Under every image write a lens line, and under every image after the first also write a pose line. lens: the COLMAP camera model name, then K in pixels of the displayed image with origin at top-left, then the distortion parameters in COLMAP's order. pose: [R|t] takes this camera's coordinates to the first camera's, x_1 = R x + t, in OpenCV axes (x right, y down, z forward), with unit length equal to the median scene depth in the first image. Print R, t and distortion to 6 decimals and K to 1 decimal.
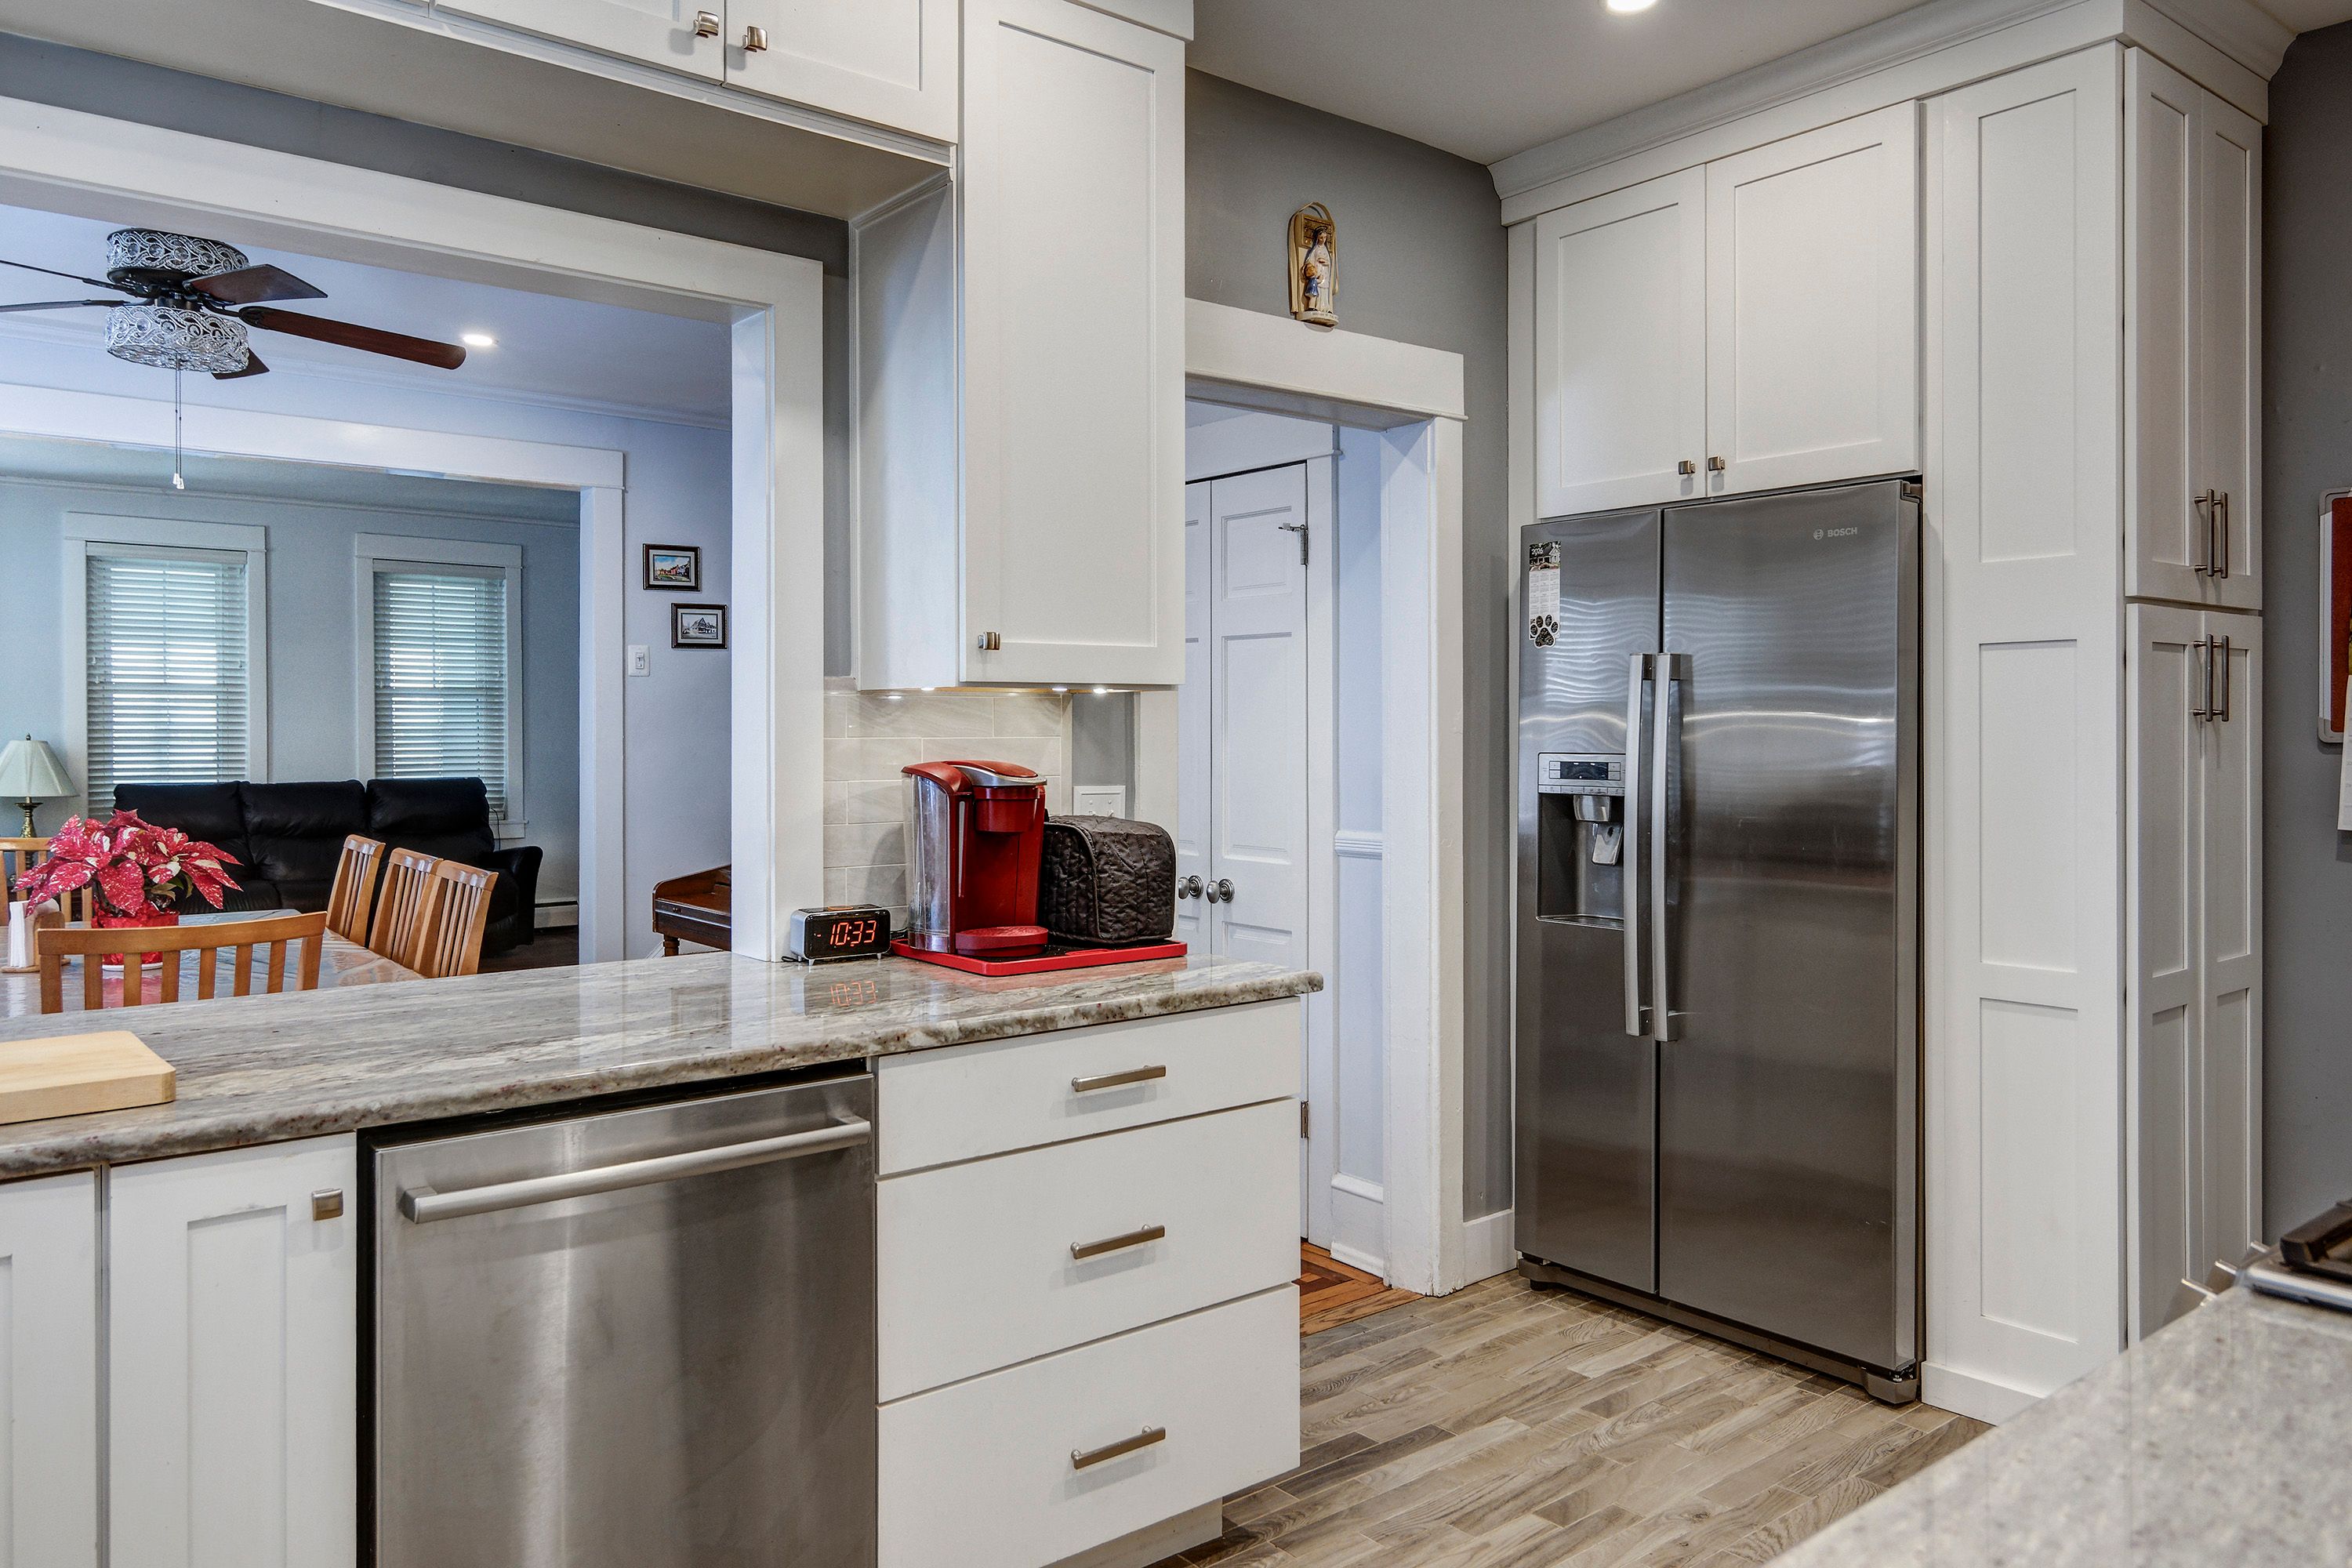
lens RADIAL K [[1719.1, 0, 1165.2], [0, 1719.1, 774.4], [0, 0, 1]] dist [0.013845, 0.001147]
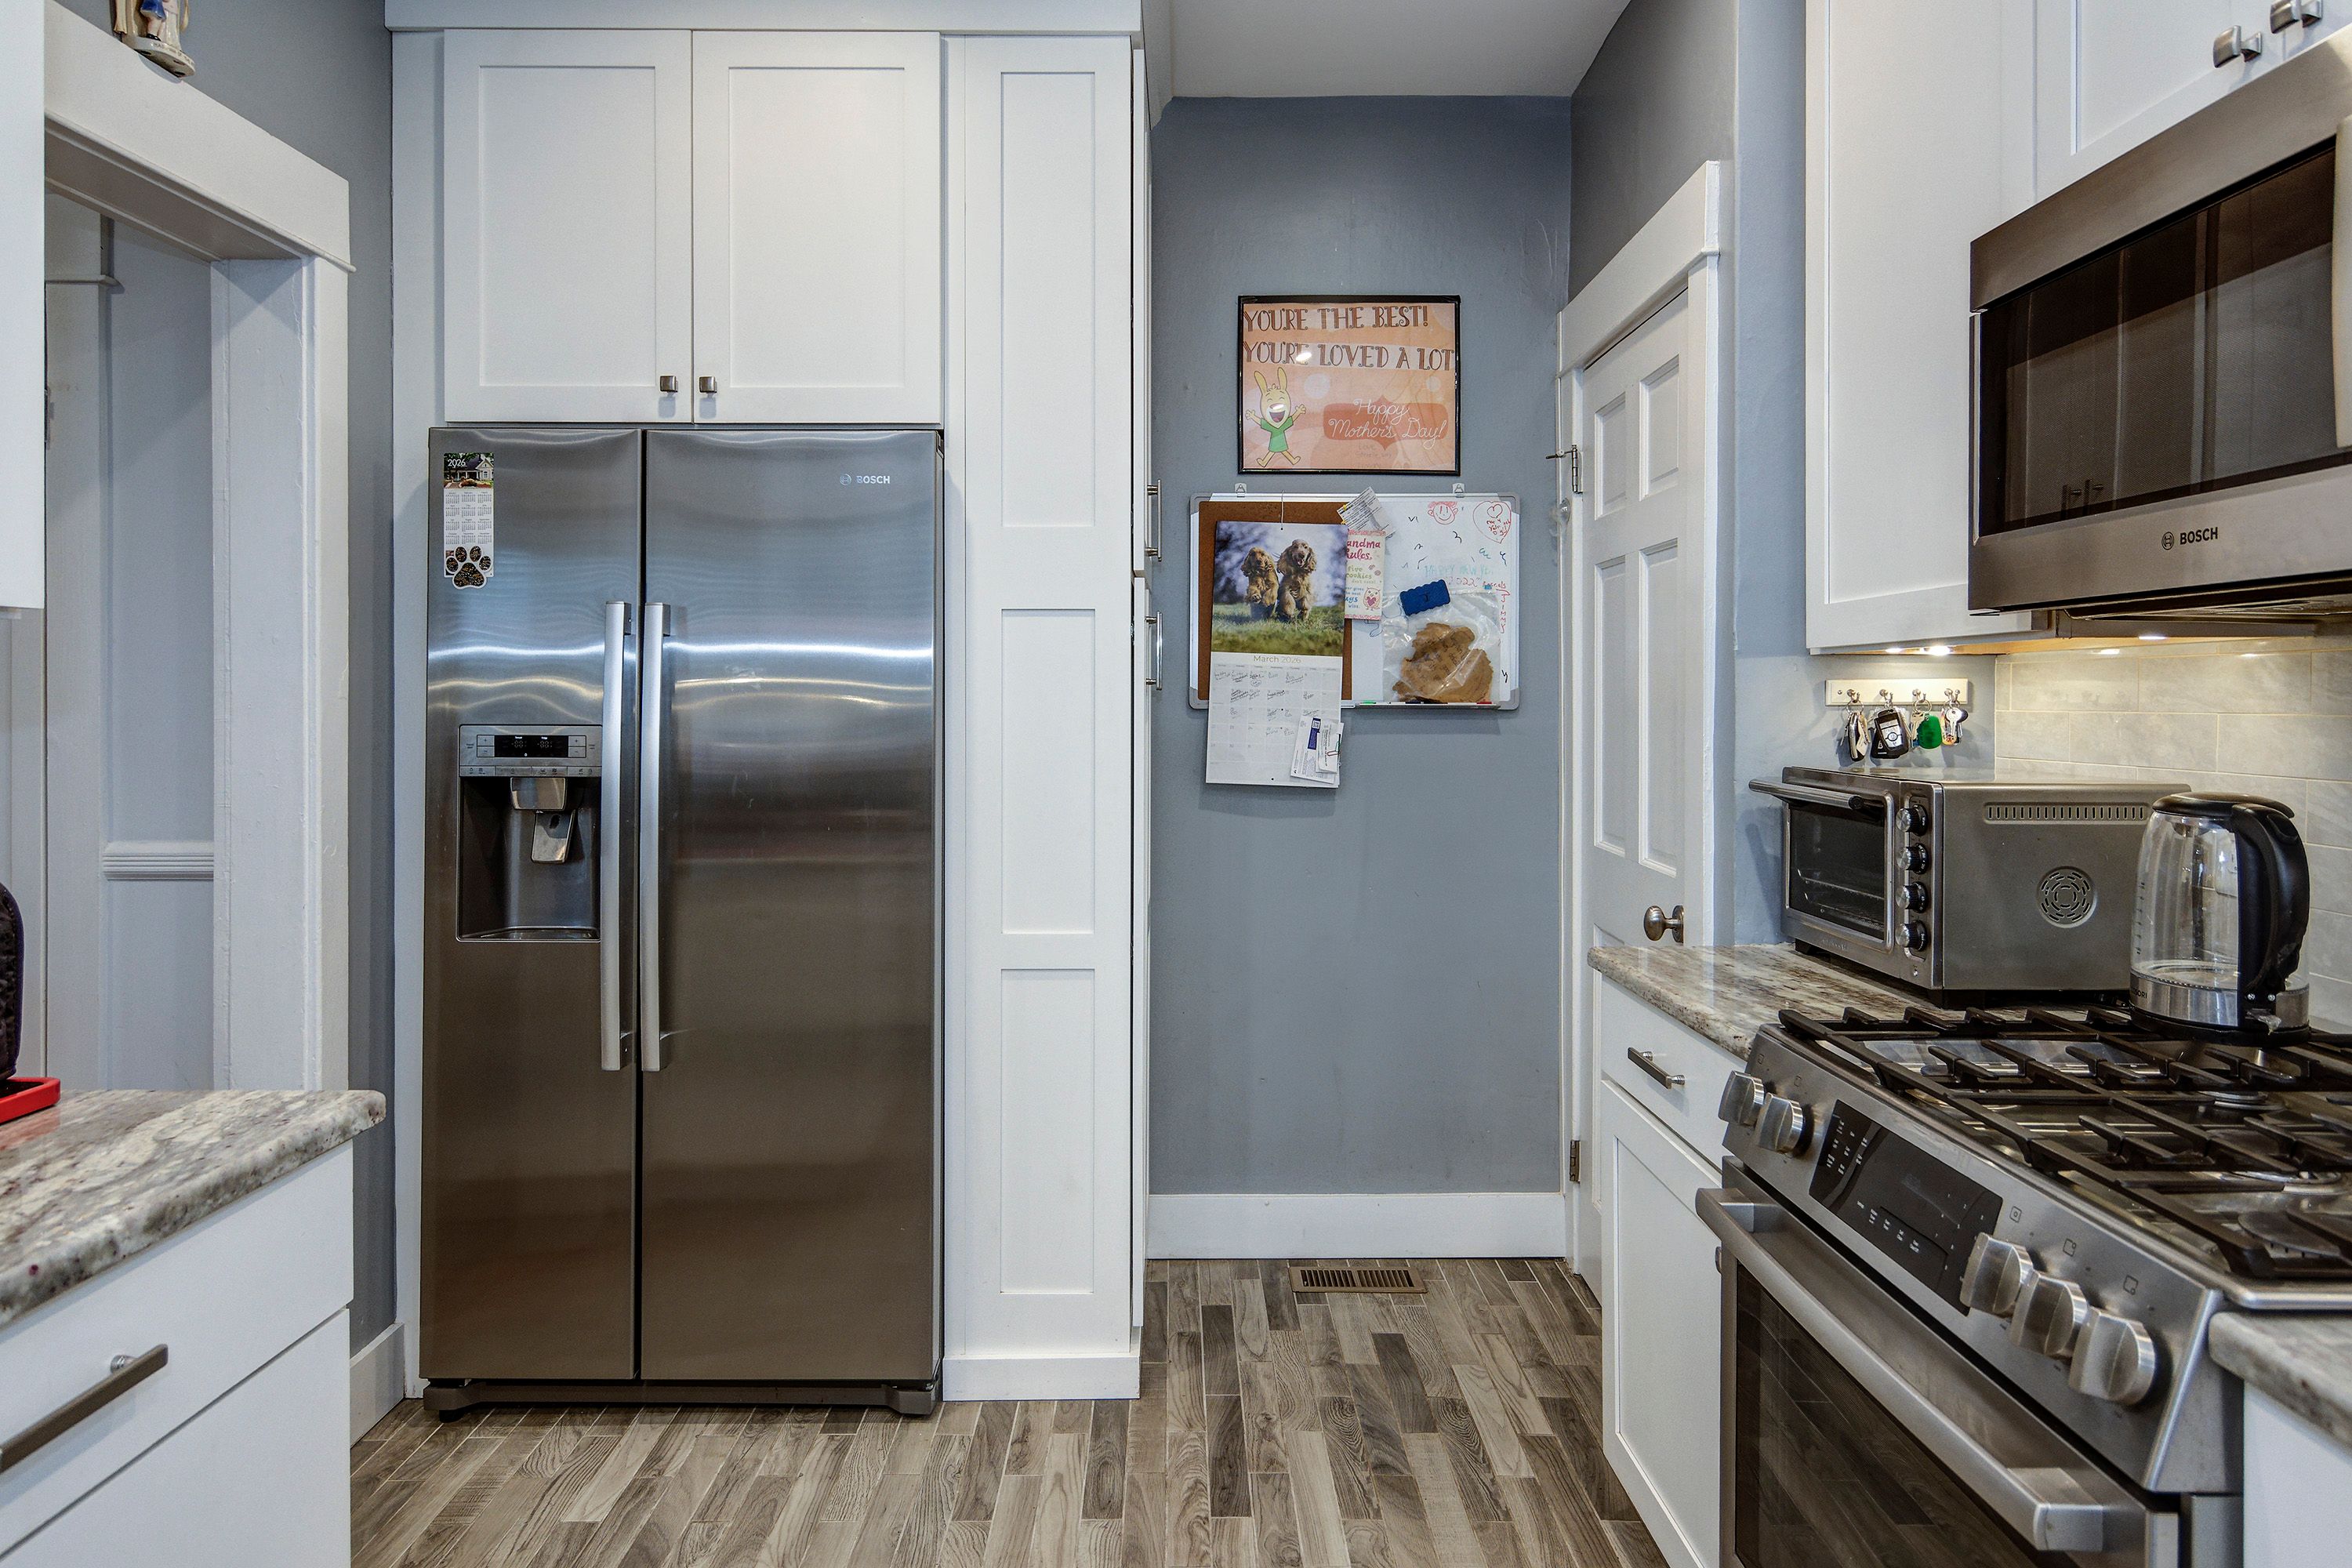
lens RADIAL K [[1525.0, 0, 1269.2], [0, 1525.0, 715.5], [0, 0, 1]] dist [0.009863, -0.001589]
pose [[0.611889, -0.006316, 0.790918, -0.110034], [0.017173, 0.999838, -0.005301, -0.007090], [-0.790757, 0.016826, 0.611899, 0.313220]]
